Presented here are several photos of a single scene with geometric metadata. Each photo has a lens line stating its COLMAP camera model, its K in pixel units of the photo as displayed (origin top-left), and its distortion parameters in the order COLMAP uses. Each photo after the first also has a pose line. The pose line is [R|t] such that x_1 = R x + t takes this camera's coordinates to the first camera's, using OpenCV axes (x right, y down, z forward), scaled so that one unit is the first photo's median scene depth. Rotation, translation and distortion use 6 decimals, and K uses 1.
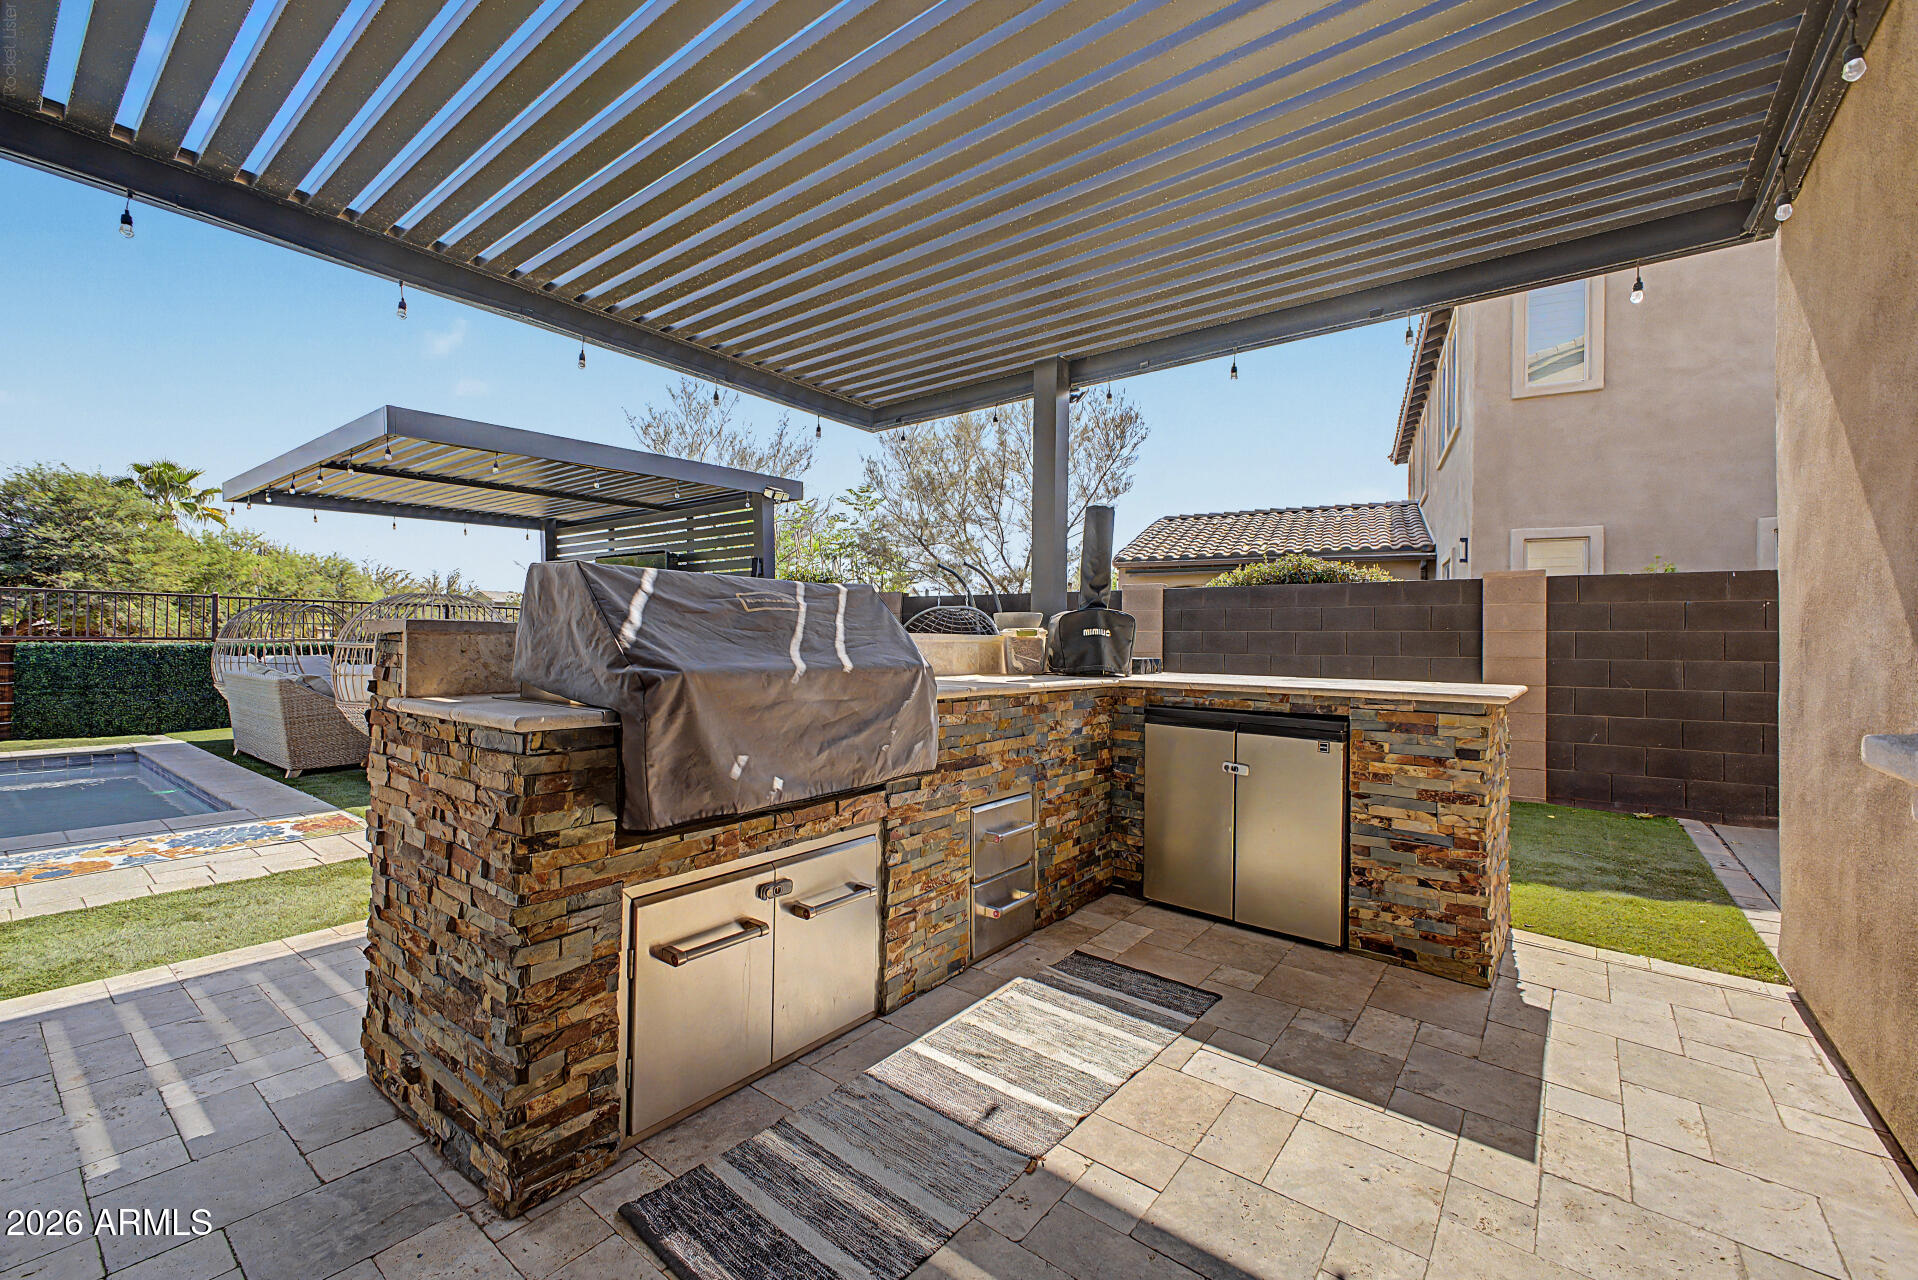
lens RADIAL K [[775.2, 0, 964.1], [0, 775.2, 644.3], [0, 0, 1]] dist [0.008022, -0.000234]
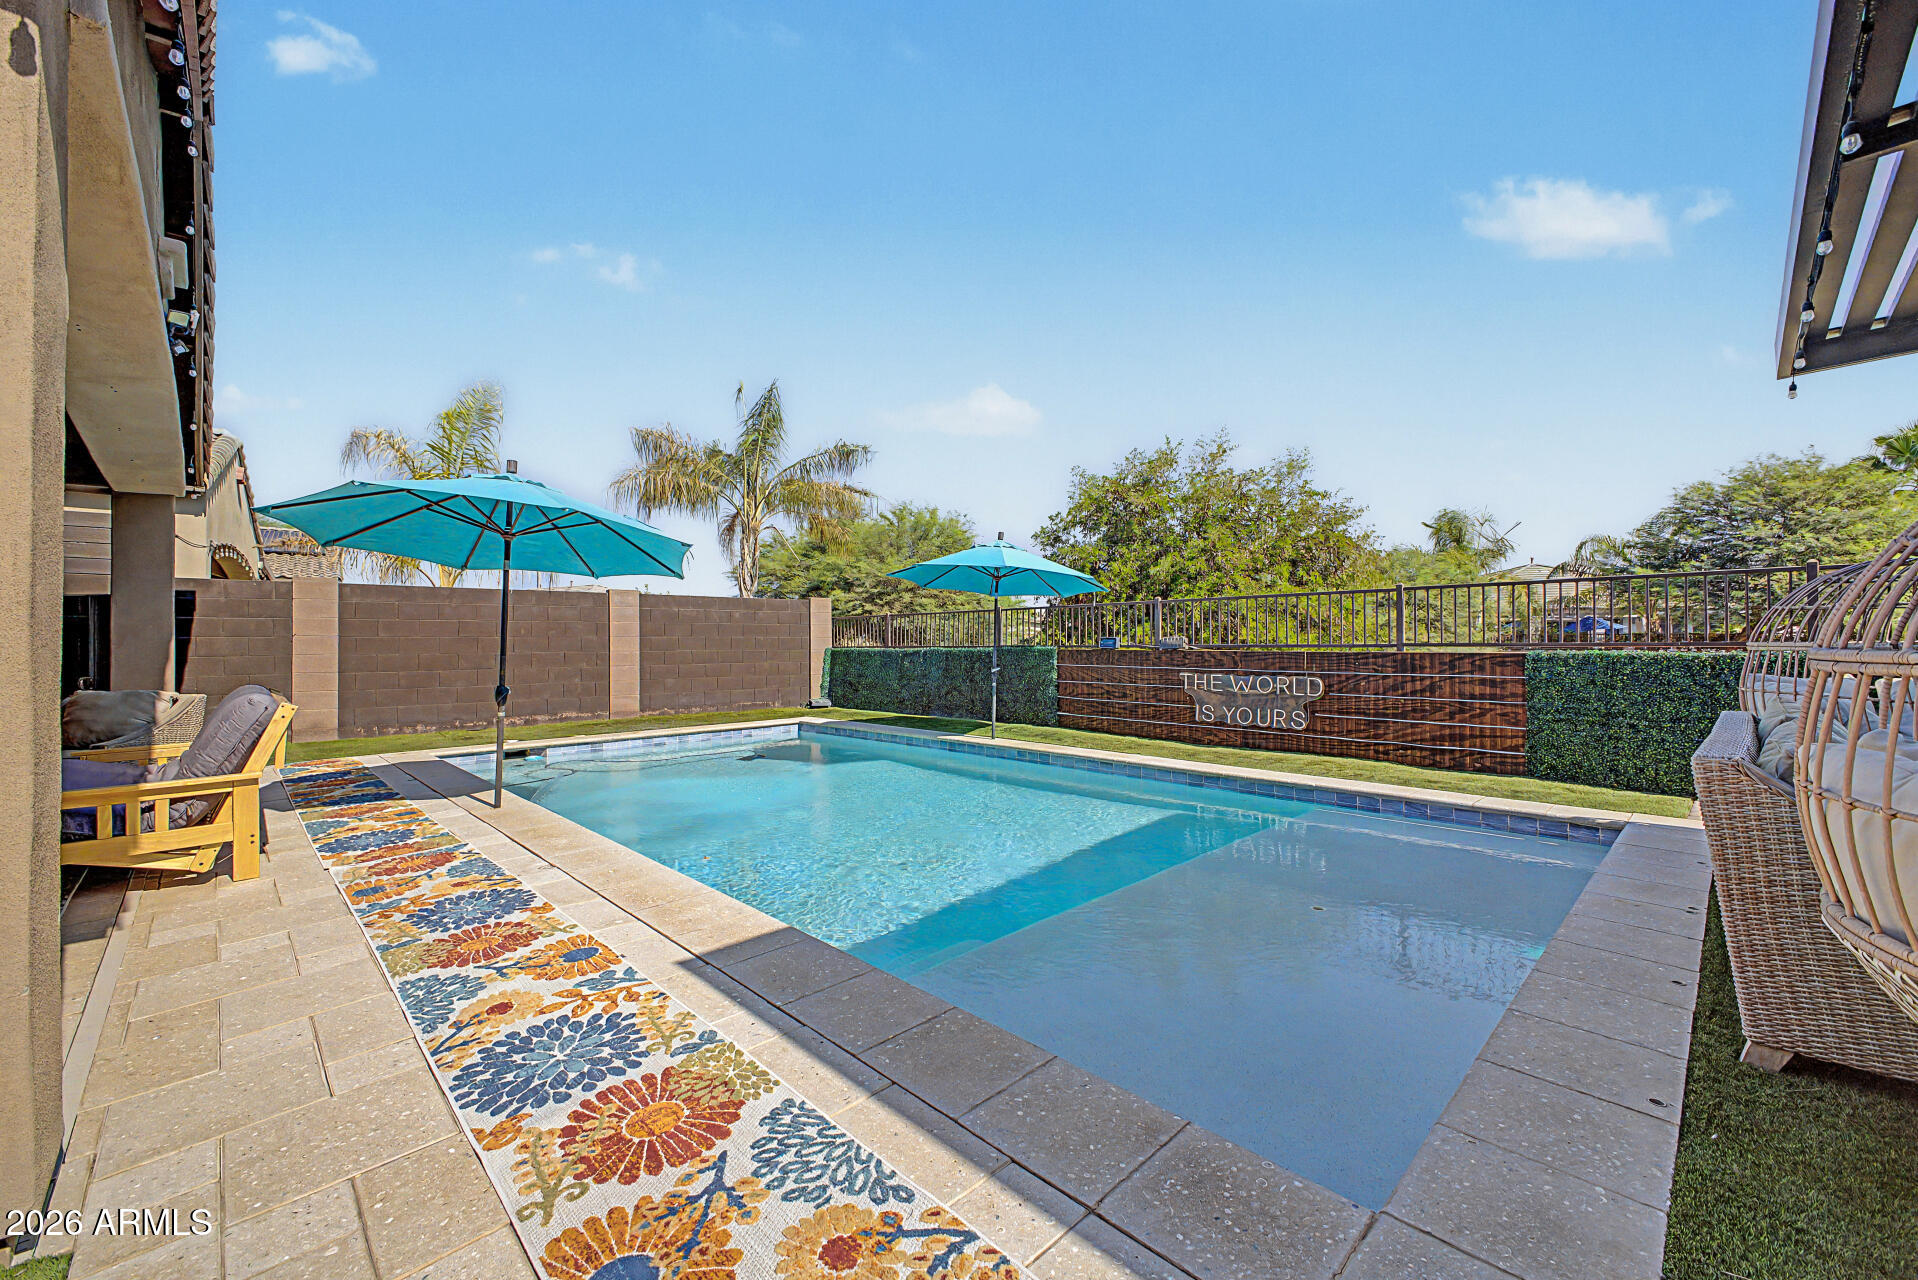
lens RADIAL K [[775.2, 0, 964.1], [0, 775.2, 644.3], [0, 0, 1]] dist [0.008022, -0.000234]
pose [[-0.137145, -0.010102, -0.990500, -0.359271], [-0.002846, 0.999948, -0.009804, 0.000467], [0.990547, 0.001475, -0.137166, 0.526913]]
